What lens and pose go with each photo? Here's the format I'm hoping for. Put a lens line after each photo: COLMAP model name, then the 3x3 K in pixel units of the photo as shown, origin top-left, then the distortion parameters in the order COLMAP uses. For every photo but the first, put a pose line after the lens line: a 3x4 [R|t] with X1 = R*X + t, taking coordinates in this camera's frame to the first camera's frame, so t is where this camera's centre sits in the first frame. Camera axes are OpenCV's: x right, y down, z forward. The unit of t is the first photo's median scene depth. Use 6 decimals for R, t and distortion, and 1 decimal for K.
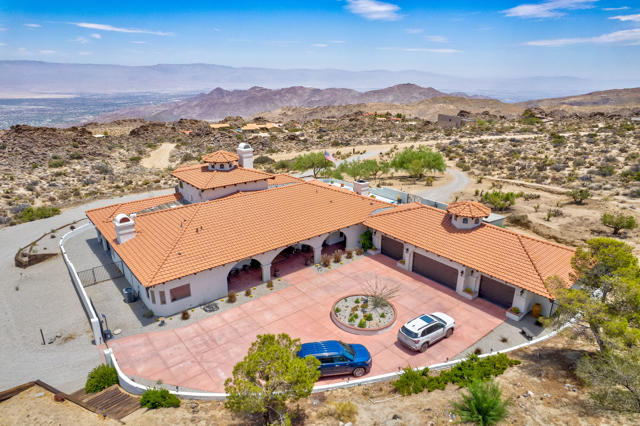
lens RADIAL K [[410.7, 0, 321.8], [0, 410.7, 212.2], [0, 0, 1]] dist [-0.080514, 0.076138]
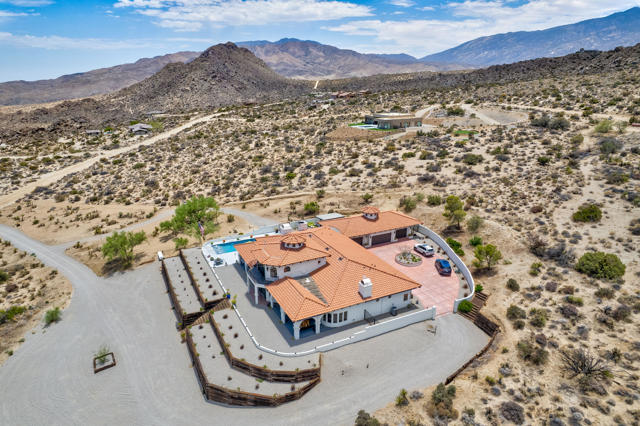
lens RADIAL K [[410.7, 0, 321.8], [0, 410.7, 212.2], [0, 0, 1]] dist [-0.080514, 0.076138]
pose [[0.211608, -0.315685, 0.924968, -1.595196], [0.315075, 0.917907, 0.241194, -0.556510], [-0.925176, 0.240395, 0.293701, 0.522530]]
